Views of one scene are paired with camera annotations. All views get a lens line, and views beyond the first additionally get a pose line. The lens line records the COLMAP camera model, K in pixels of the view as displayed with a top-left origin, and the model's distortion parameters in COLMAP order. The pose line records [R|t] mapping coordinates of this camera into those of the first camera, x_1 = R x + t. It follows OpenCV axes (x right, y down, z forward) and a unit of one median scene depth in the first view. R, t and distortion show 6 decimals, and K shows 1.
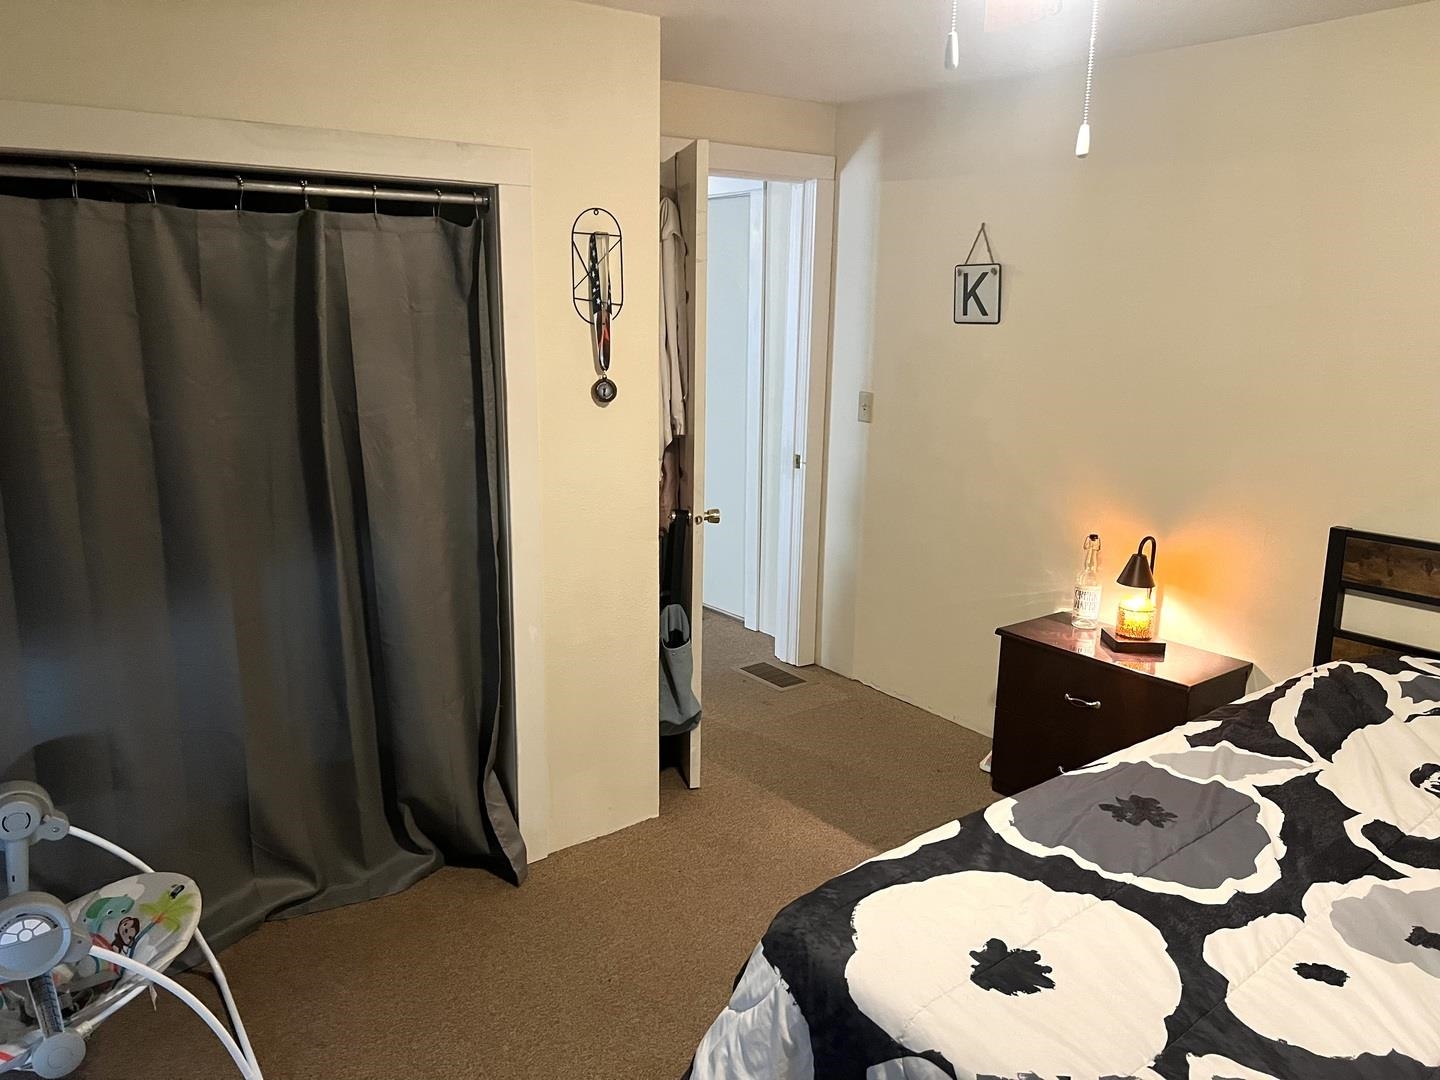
lens RADIAL K [[1070.3, 0, 720.0], [0, 1070.3, 540.0], [0, 0, 1]] dist [0.029527, -0.006421]
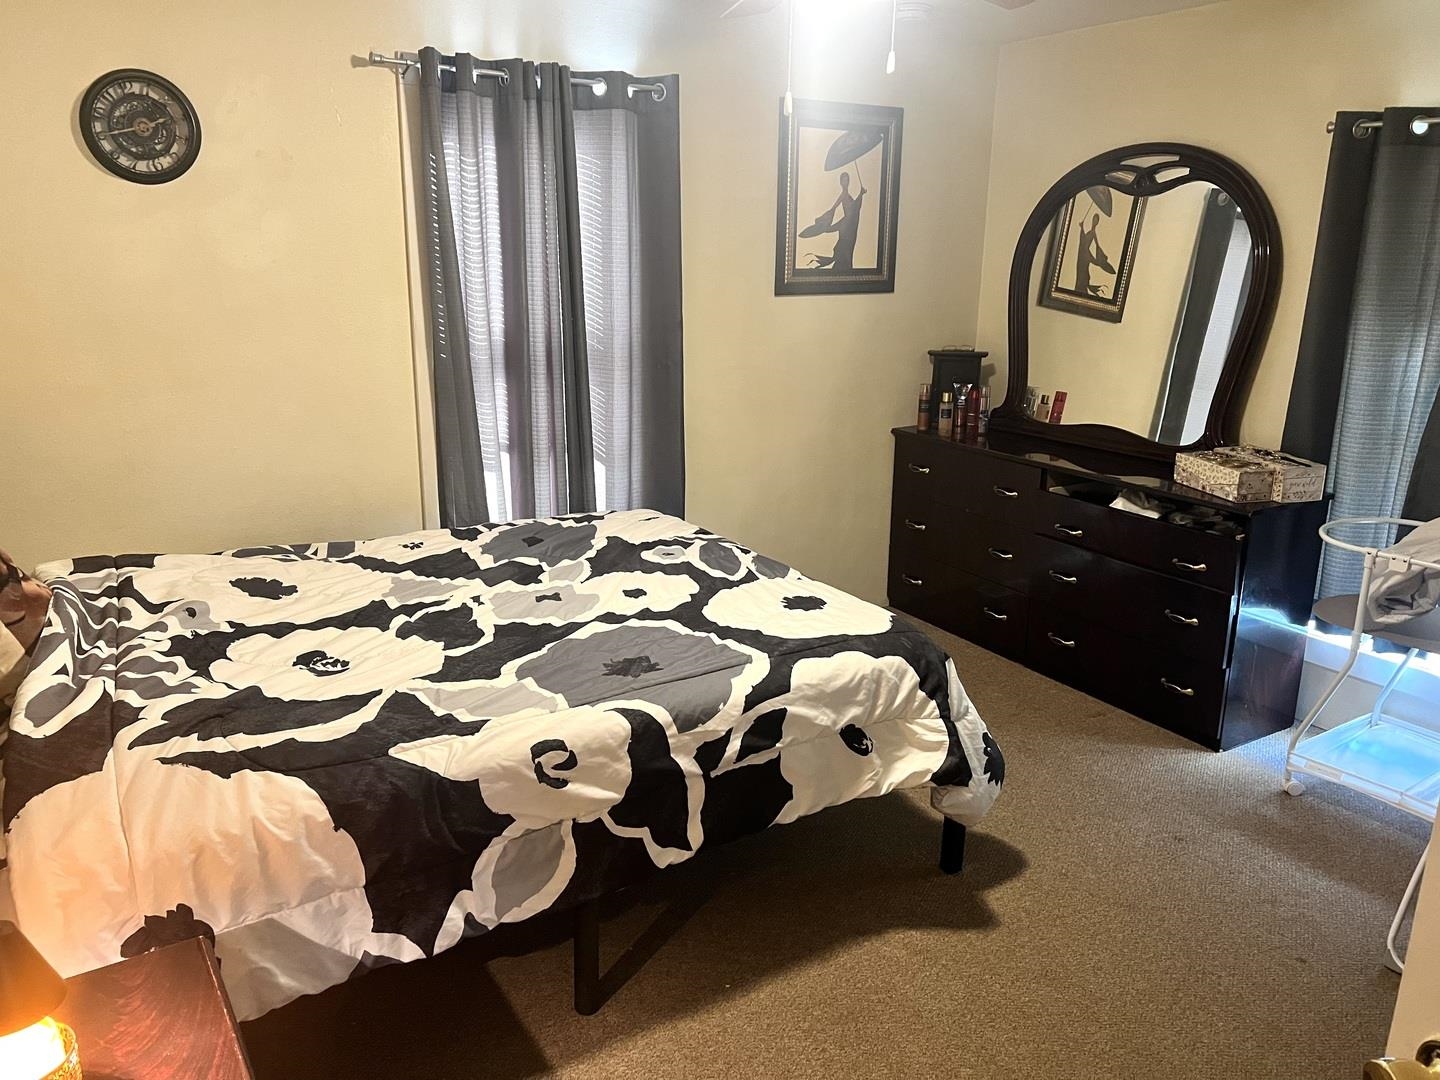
lens RADIAL K [[1070.3, 0, 720.0], [0, 1070.3, 540.0], [0, 0, 1]] dist [0.029527, -0.006421]
pose [[-0.997544, -0.043349, 0.055012, 0.257393], [-0.012472, 0.882841, 0.469506, -0.429086], [-0.068920, 0.467667, -0.881214, 2.073325]]
